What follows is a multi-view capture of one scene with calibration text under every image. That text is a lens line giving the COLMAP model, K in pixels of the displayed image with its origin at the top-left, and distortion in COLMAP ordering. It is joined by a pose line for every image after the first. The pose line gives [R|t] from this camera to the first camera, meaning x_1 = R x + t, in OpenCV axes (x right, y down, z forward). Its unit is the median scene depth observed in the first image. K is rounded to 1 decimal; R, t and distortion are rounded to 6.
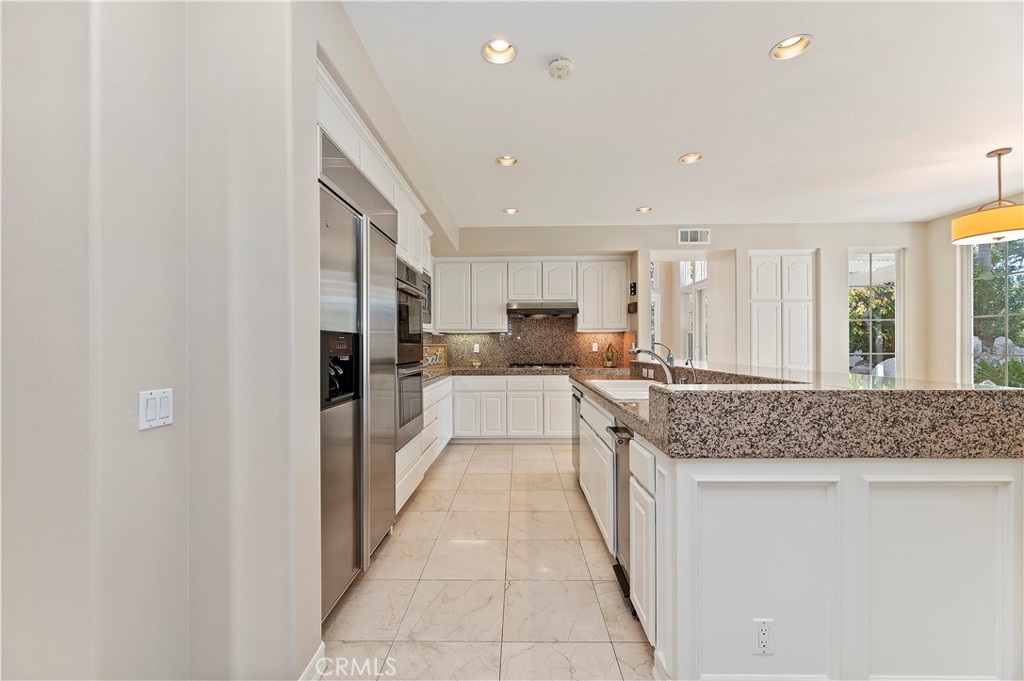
lens RADIAL K [[419.2, 0, 510.2], [0, 419.2, 335.8], [0, 0, 1]] dist [-0.001521, 0.000175]
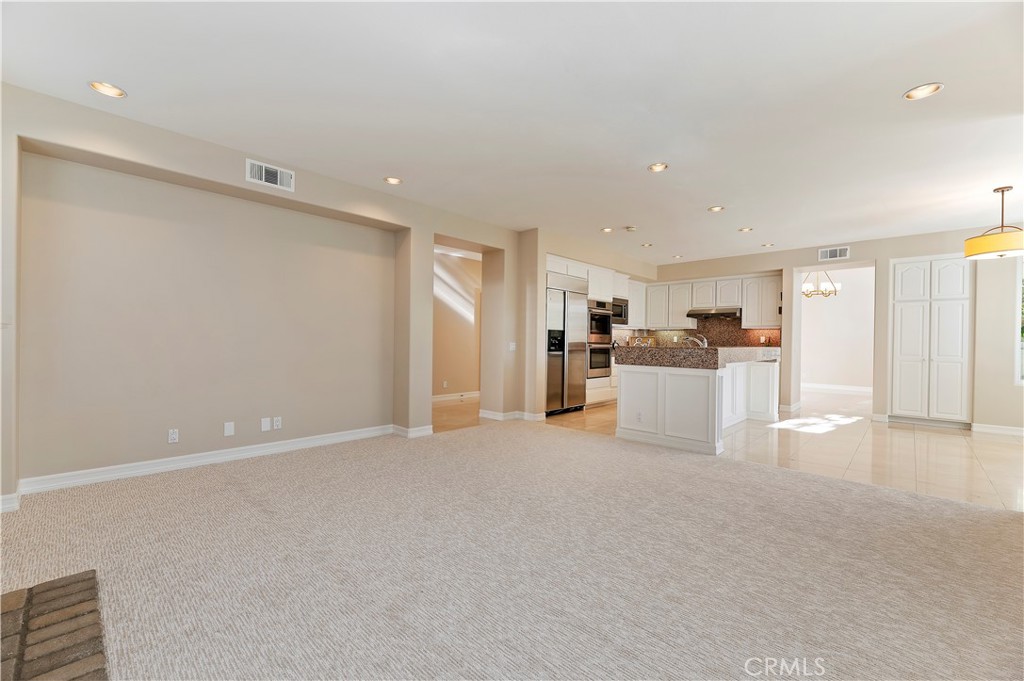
lens RADIAL K [[419.2, 0, 512.4], [0, 419.2, 335.0], [0, 0, 1]] dist [-0.001521, 0.000175]
pose [[0.739330, 0.005594, -0.673321, 0.576952], [0.000443, 0.999961, 0.008793, 0.000485], [0.673344, -0.006799, 0.739298, -0.616879]]
